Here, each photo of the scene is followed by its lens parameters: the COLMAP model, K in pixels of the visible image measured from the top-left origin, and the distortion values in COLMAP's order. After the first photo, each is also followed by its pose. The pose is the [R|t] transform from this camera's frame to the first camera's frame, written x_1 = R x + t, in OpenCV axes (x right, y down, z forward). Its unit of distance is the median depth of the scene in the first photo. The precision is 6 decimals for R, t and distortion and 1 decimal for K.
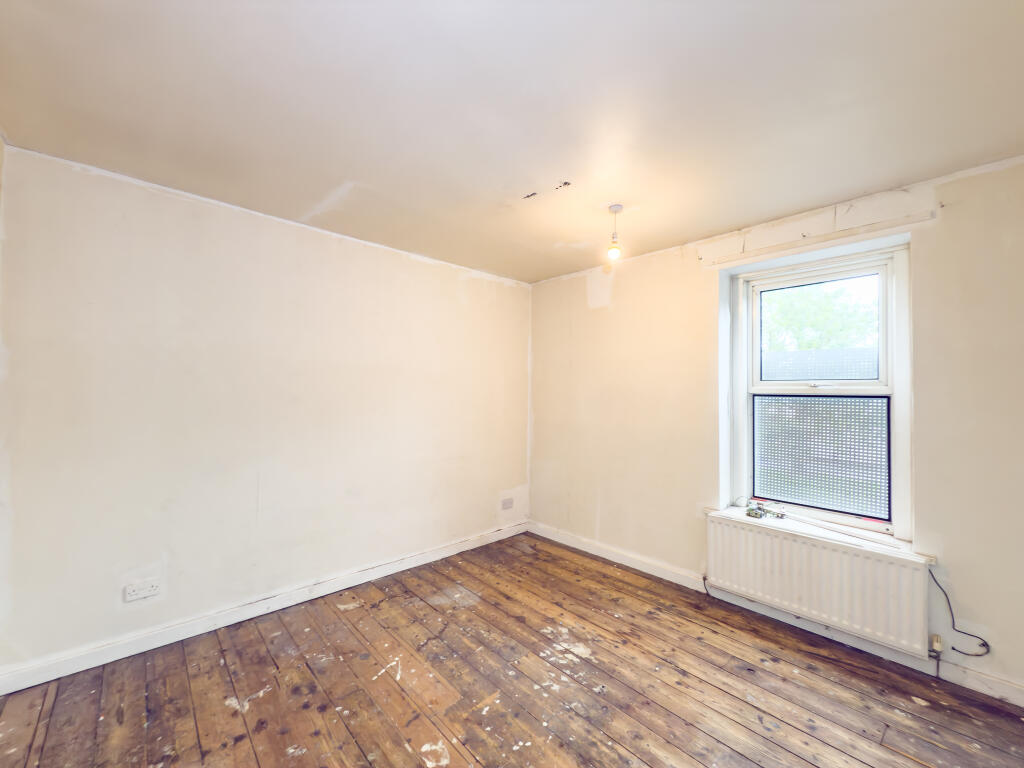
lens RADIAL K [[409.2, 0, 511.3], [0, 409.2, 383.5], [0, 0, 1]] dist [-0.002549, 0.000186]
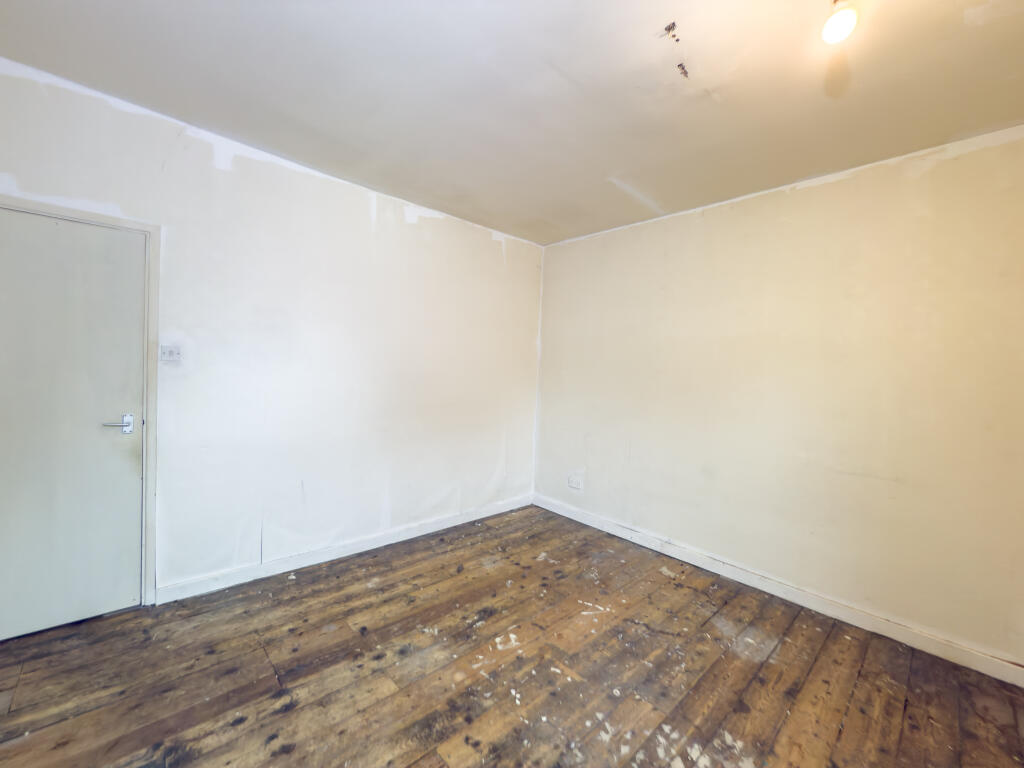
lens RADIAL K [[409.2, 0, 513.5], [0, 409.2, 386.2], [0, 0, 1]] dist [-0.002549, 0.000186]
pose [[0.005591, 0.027202, -0.999614, 0.765039], [-0.024569, 0.999332, 0.027057, 0.069548], [0.999682, 0.024409, 0.006255, 0.730654]]
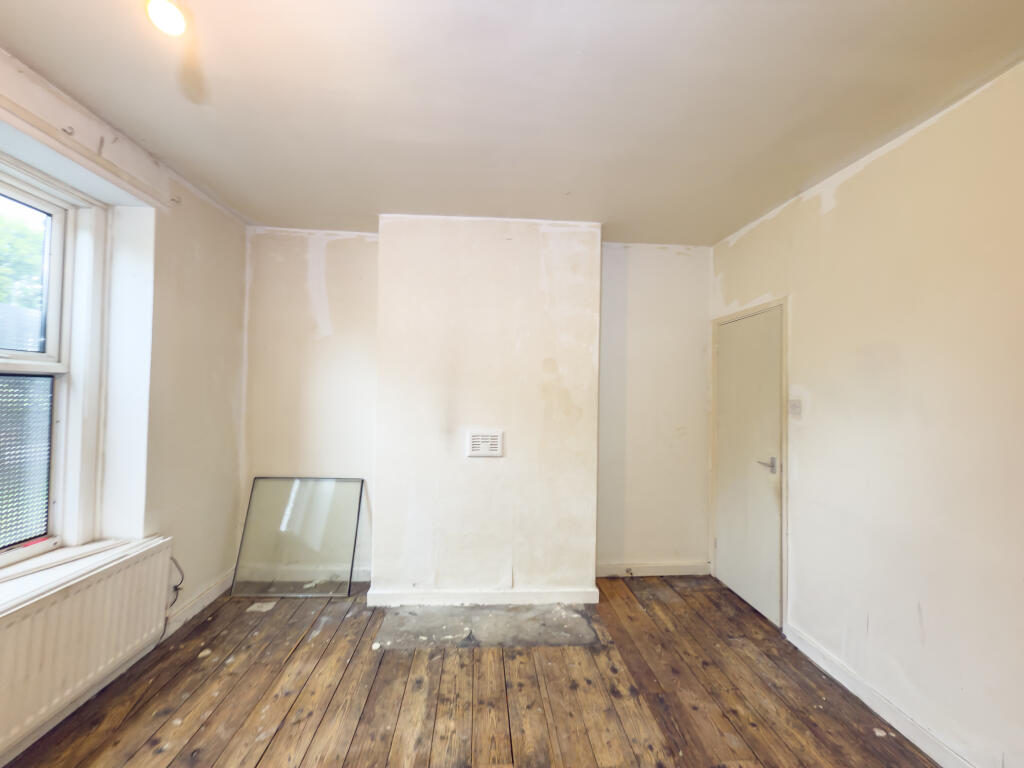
lens RADIAL K [[409.2, 0, 509.4], [0, 409.2, 385.1], [0, 0, 1]] dist [-0.002549, 0.000186]
pose [[-0.782164, -0.011687, 0.622963, -0.287377], [-0.038981, 0.998783, -0.030205, 0.043089], [-0.621852, -0.047909, -0.781668, 1.201570]]
